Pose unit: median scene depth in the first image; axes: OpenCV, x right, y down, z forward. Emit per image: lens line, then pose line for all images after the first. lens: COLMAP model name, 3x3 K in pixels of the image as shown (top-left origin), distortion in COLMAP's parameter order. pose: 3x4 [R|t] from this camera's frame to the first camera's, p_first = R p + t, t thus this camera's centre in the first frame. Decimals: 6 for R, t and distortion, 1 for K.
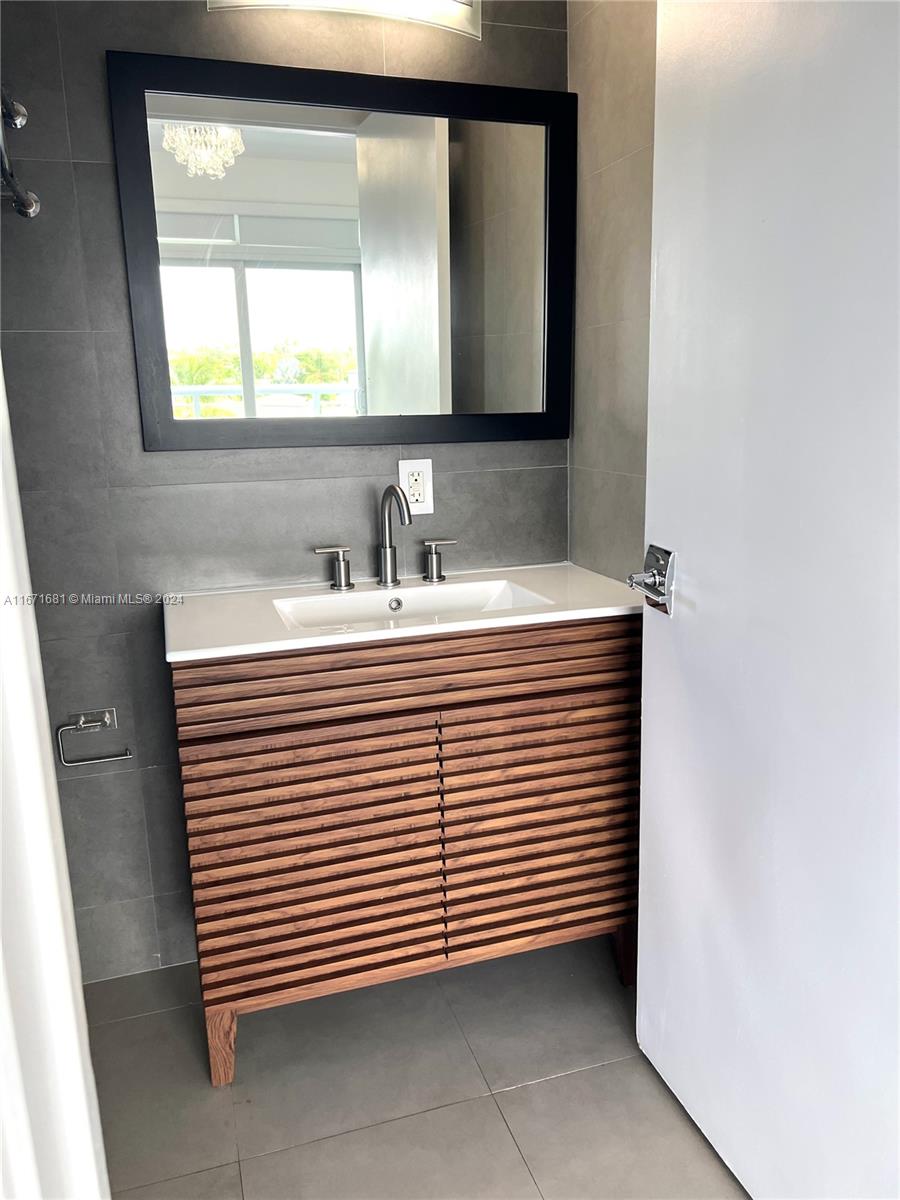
lens RADIAL K [[902.1, 0, 453.6], [0, 902.1, 597.5], [0, 0, 1]] dist [0.029443, -0.071048]
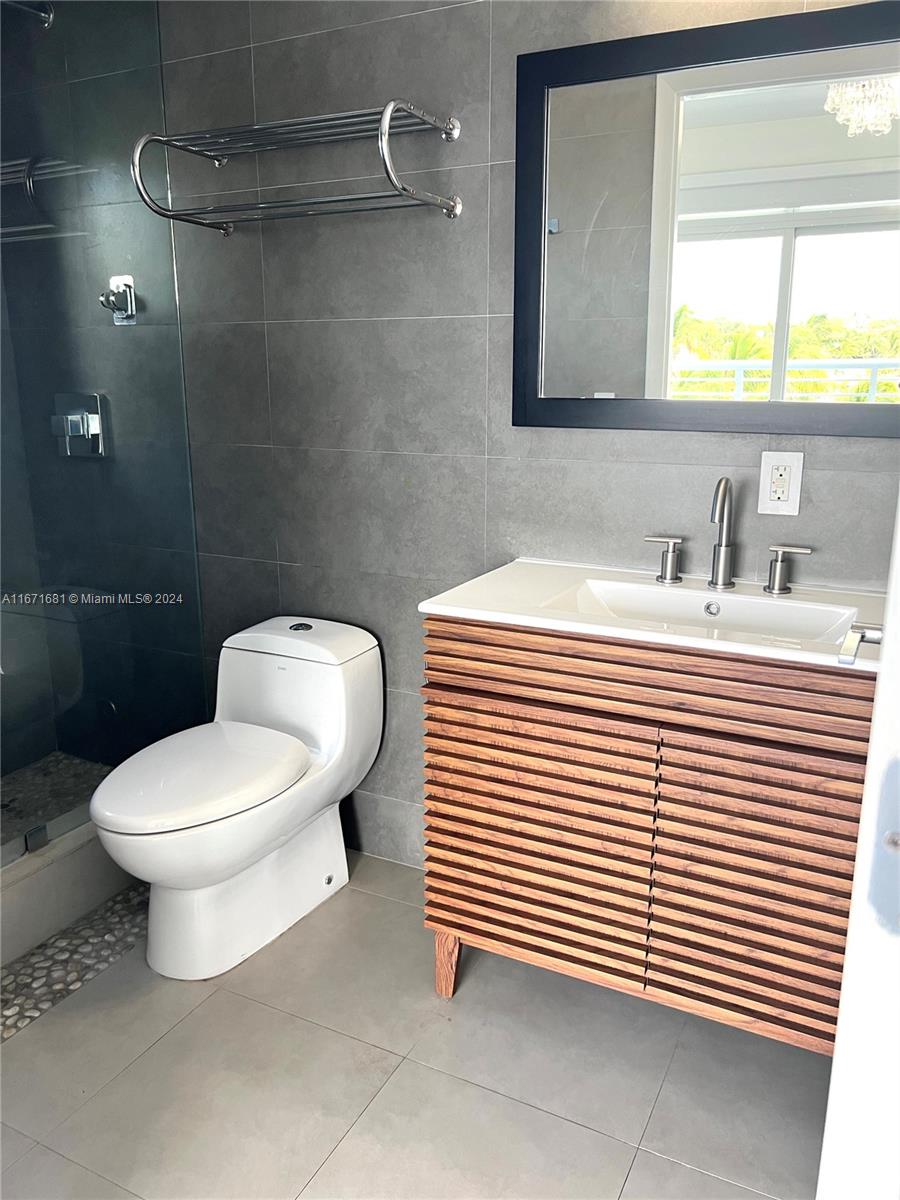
lens RADIAL K [[902.1, 0, 451.1], [0, 902.1, 597.4], [0, 0, 1]] dist [0.029443, -0.071048]
pose [[0.701375, 0.191288, -0.686645, 0.427159], [-0.169353, 0.980453, 0.100153, -0.057912], [0.692382, 0.046041, 0.720061, 0.178660]]
